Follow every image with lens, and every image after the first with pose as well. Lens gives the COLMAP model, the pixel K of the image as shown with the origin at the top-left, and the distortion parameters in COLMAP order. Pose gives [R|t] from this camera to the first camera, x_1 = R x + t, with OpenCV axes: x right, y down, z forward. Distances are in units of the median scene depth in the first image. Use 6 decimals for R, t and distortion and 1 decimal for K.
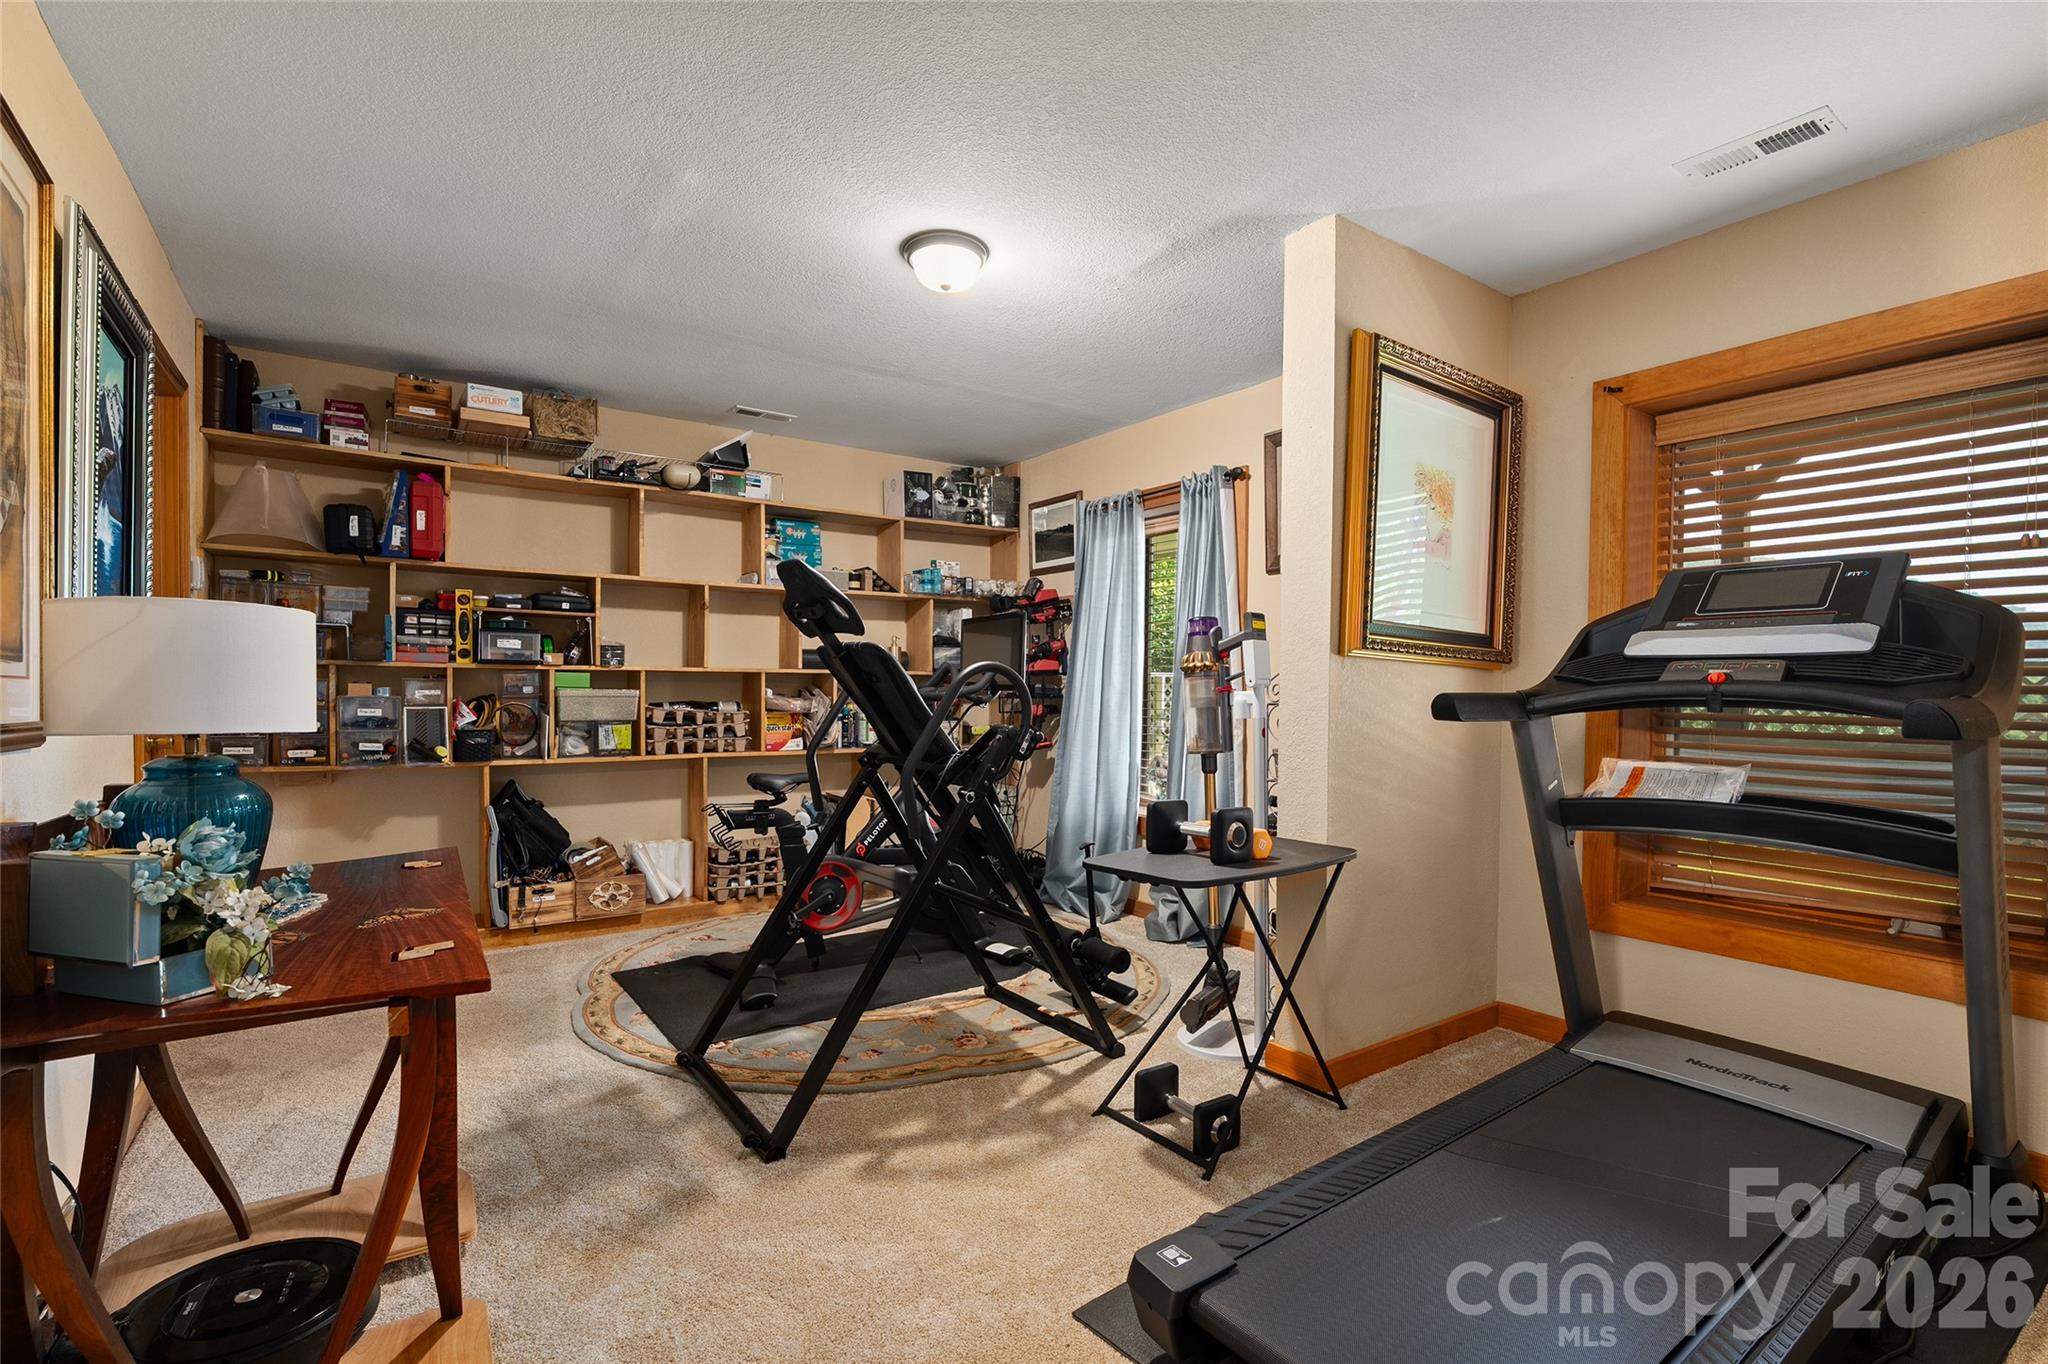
lens RADIAL K [[925.8, 0, 1026.5], [0, 925.8, 688.0], [0, 0, 1]] dist [-0.007913, 0.001763]
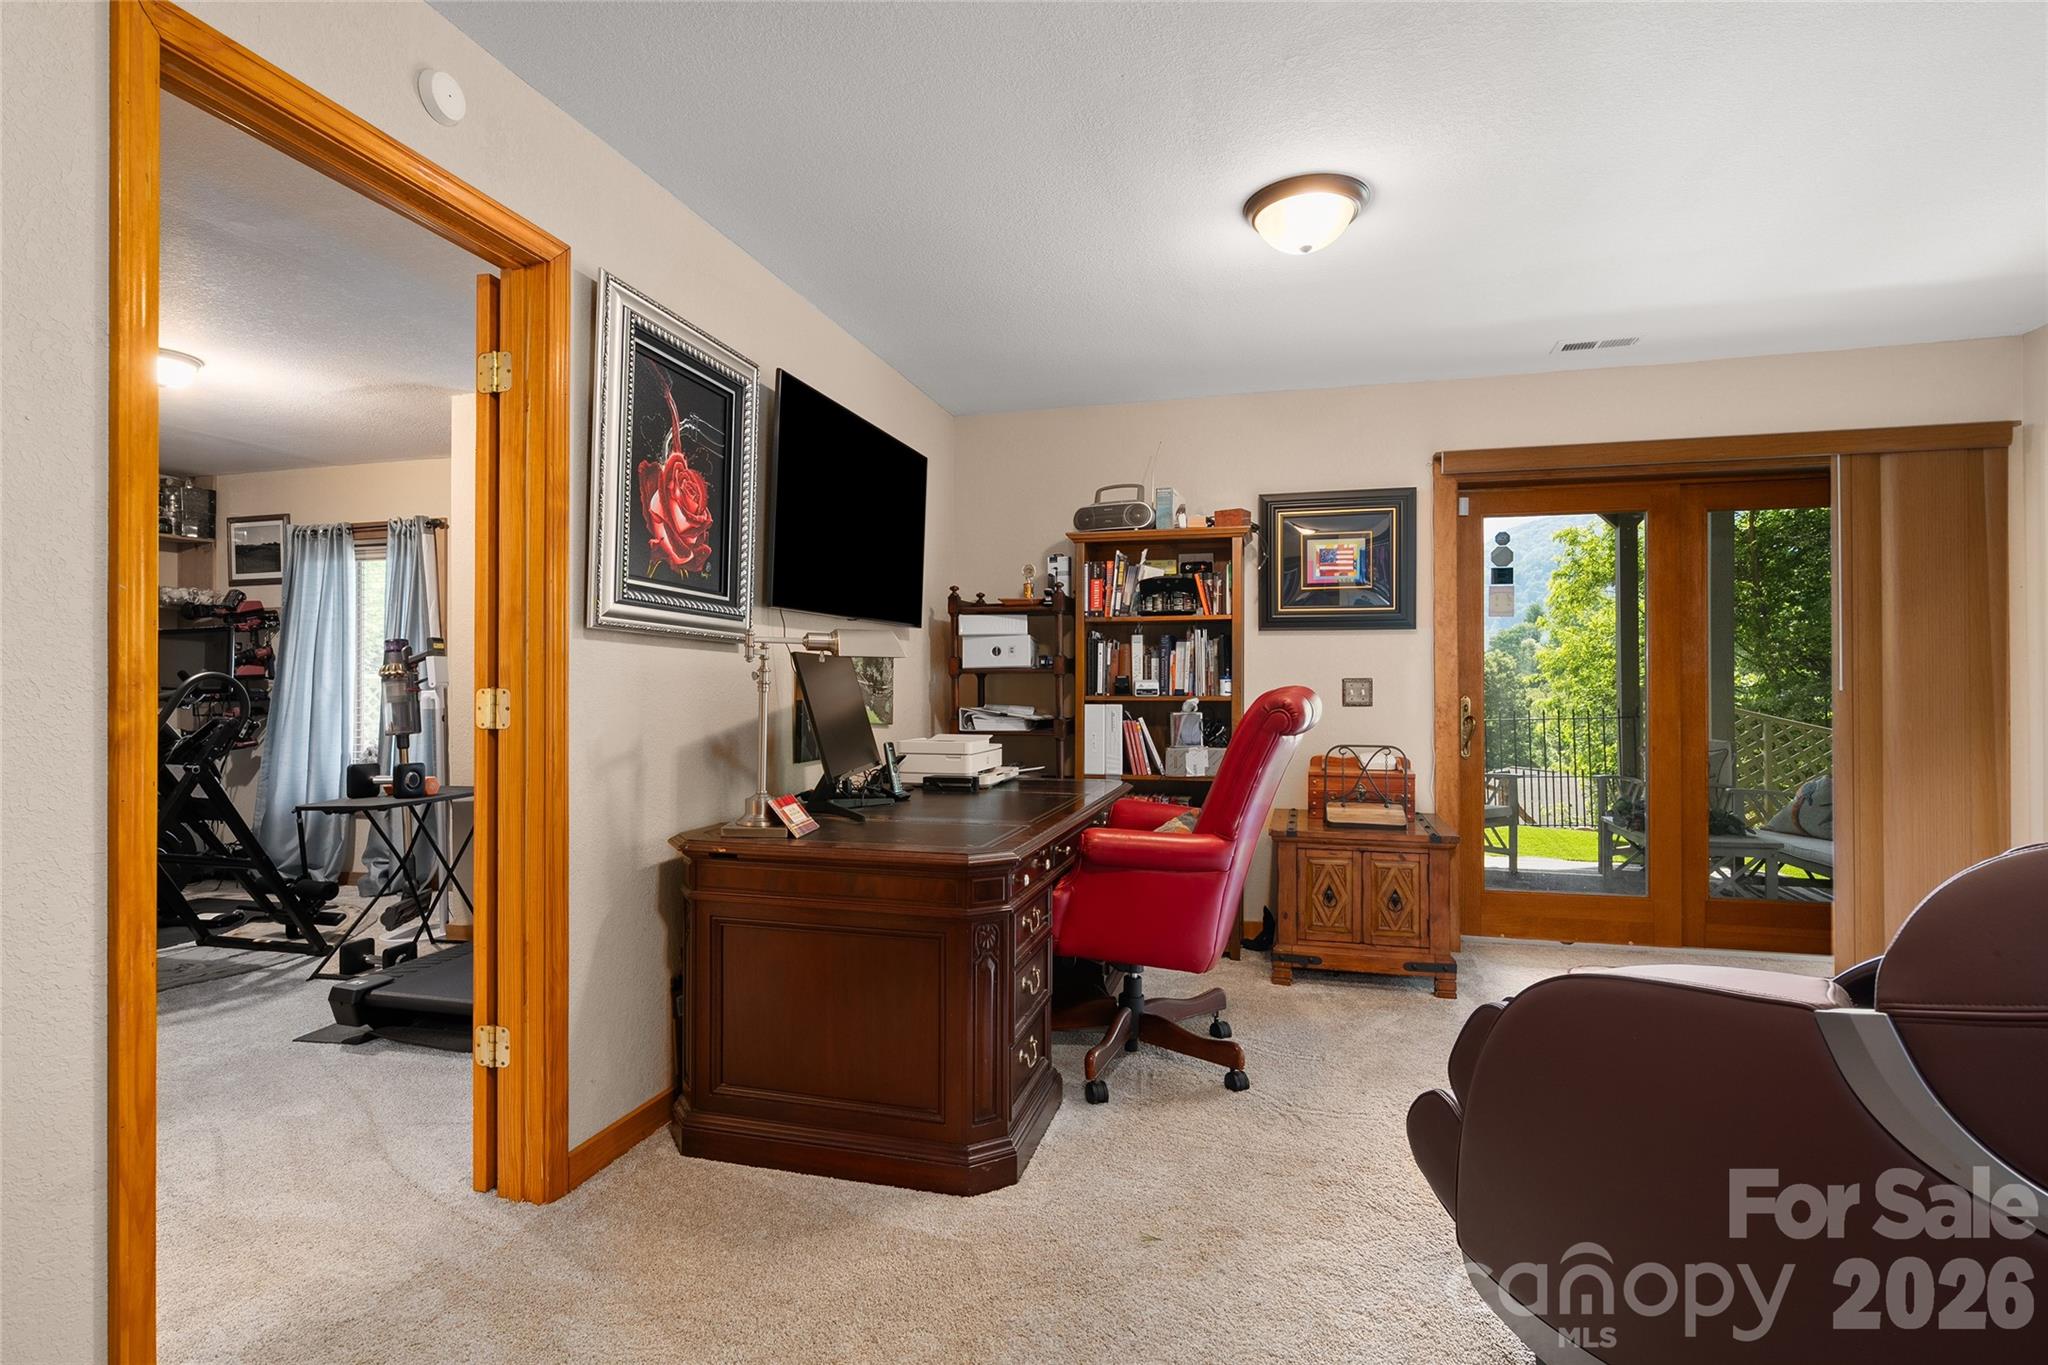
lens RADIAL K [[989.8, 0, 1012.7], [0, 989.8, 681.2], [0, 0, 1]] dist [-0.009137, 0.002948]
pose [[0.768065, -0.008383, 0.640317, -0.038411], [0.012756, 0.999916, -0.002209, 0.002465], [-0.640245, 0.009864, 0.768108, -0.553501]]
